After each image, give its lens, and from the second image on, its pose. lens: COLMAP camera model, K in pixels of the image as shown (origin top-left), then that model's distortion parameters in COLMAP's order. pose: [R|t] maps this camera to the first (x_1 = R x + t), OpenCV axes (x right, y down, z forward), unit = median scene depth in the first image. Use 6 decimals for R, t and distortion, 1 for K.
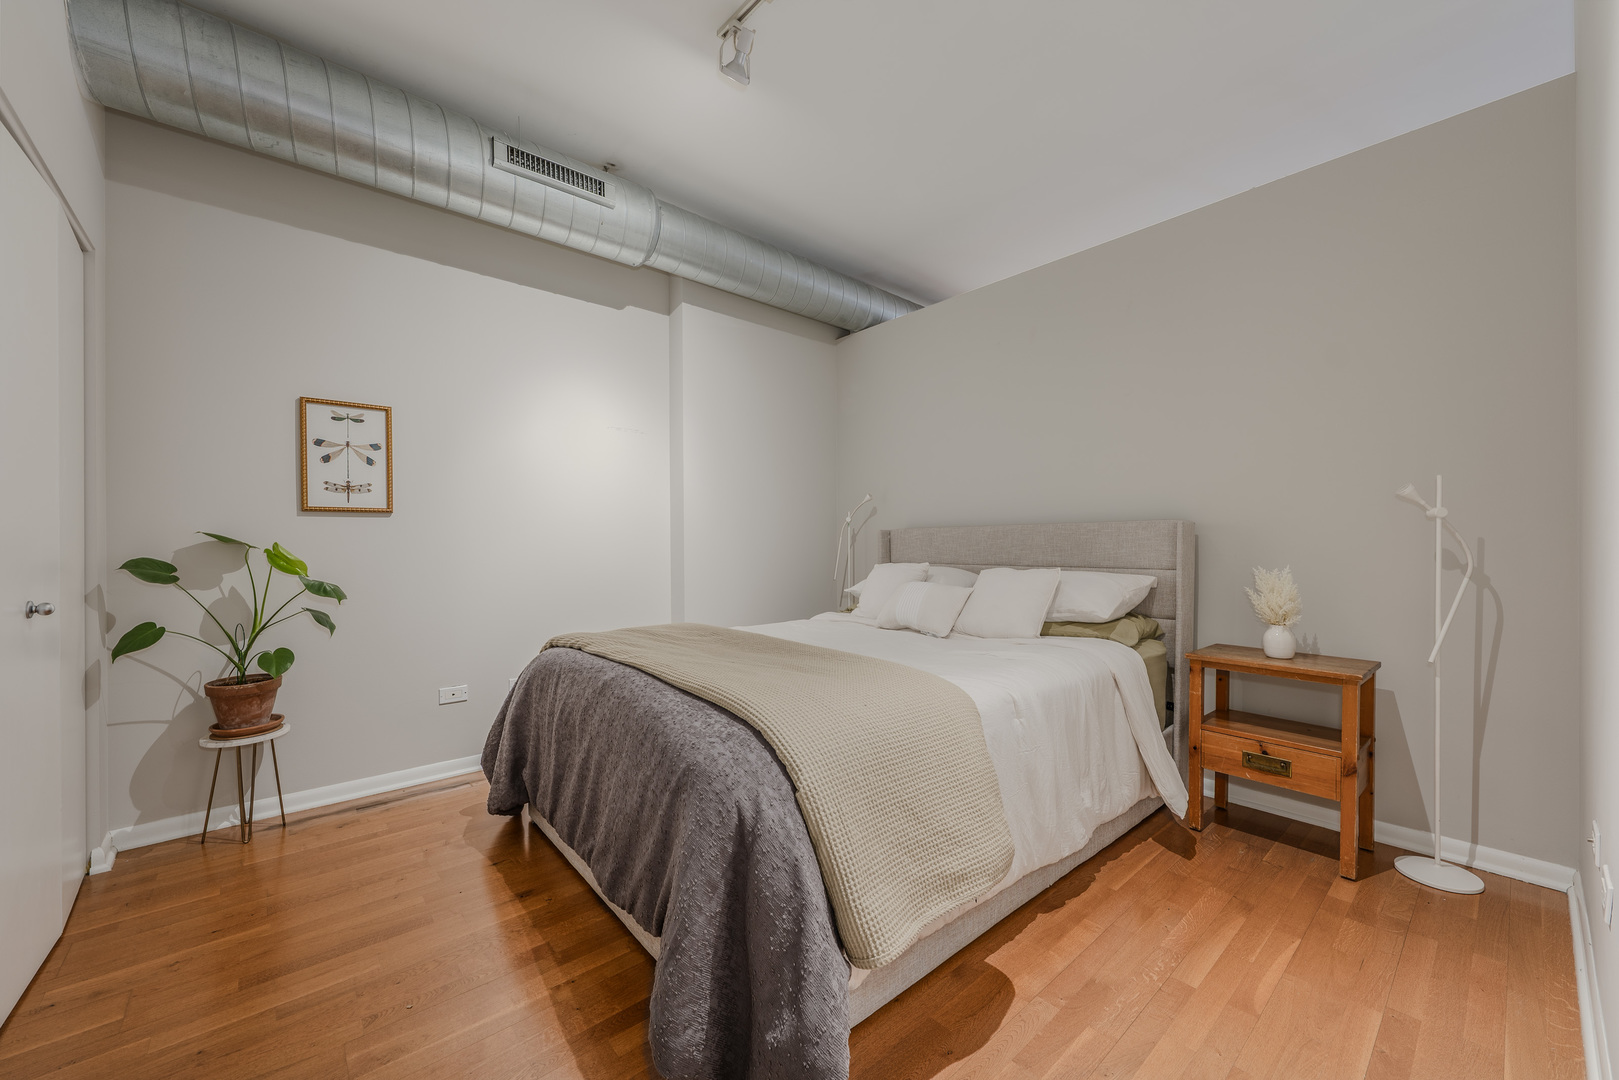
lens RADIAL K [[607.5, 0, 768.0], [0, 607.5, 545.5], [0, 0, 1]] dist [-0.001969, -0.000037]
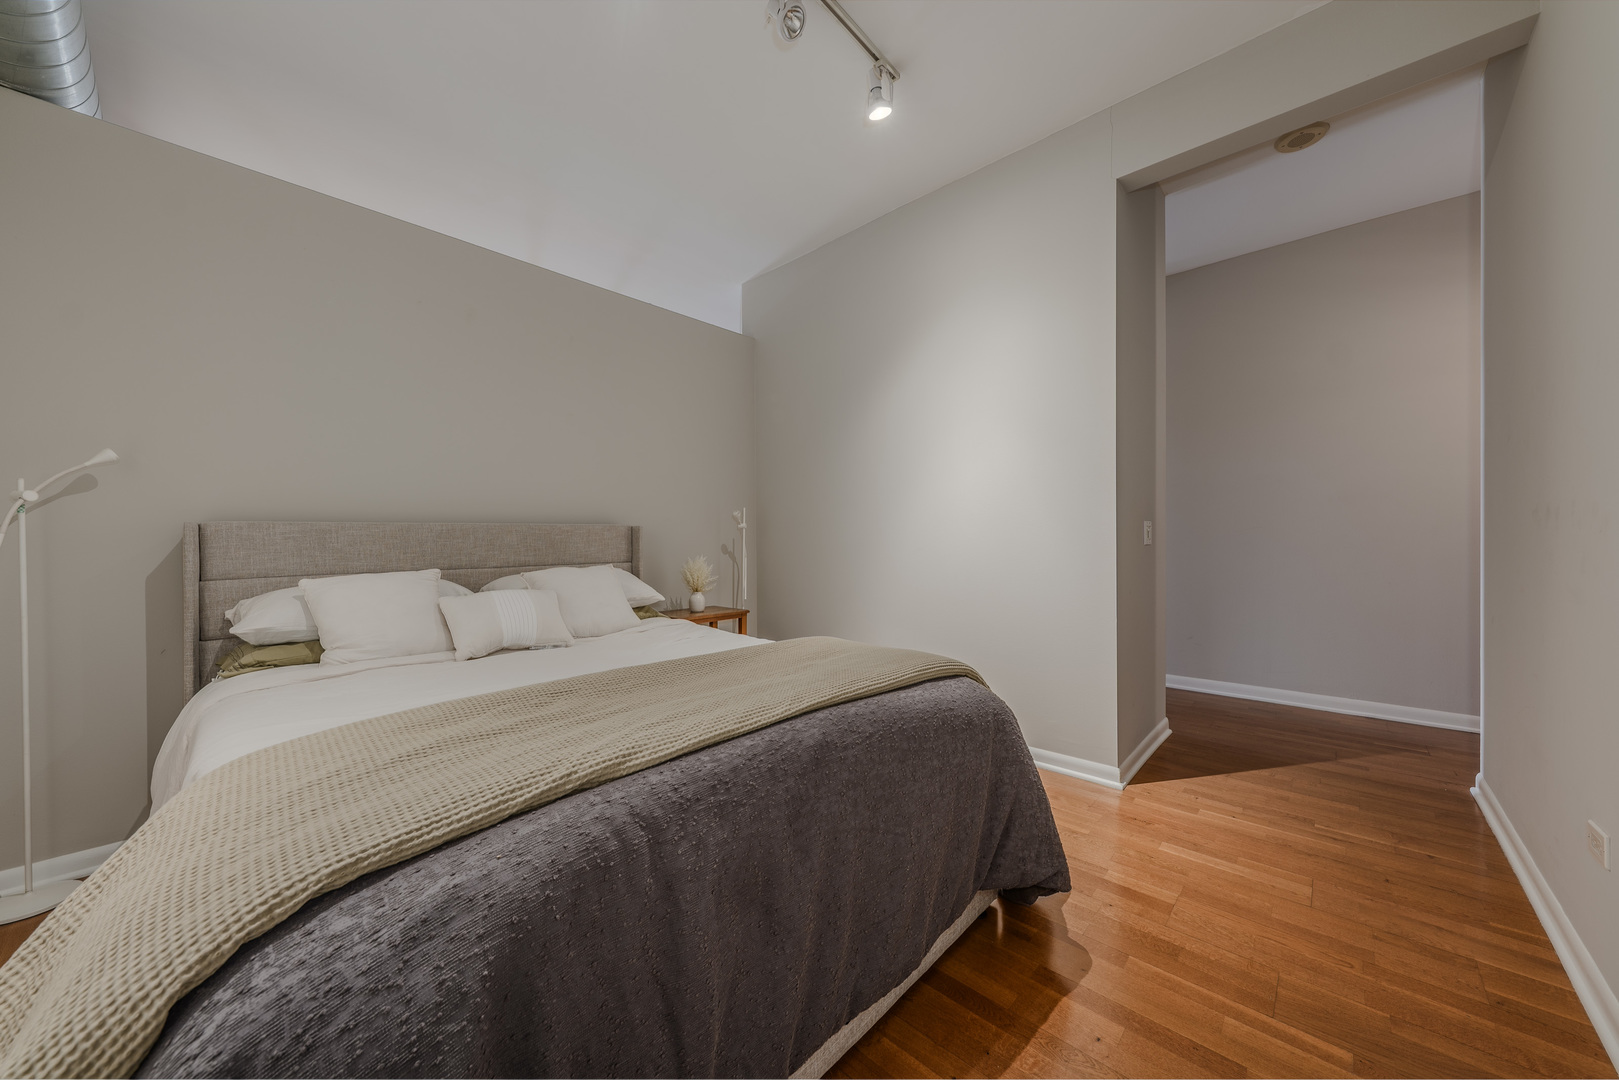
lens RADIAL K [[584.0, 0, 802.6], [0, 584.0, 545.2], [0, 0, 1]] dist [-0.000441, -0.000452]
pose [[-0.138613, -0.005334, 0.990332, -0.651237], [0.013251, 0.999886, 0.007241, -0.000770], [-0.990258, 0.014126, -0.138527, 0.795988]]
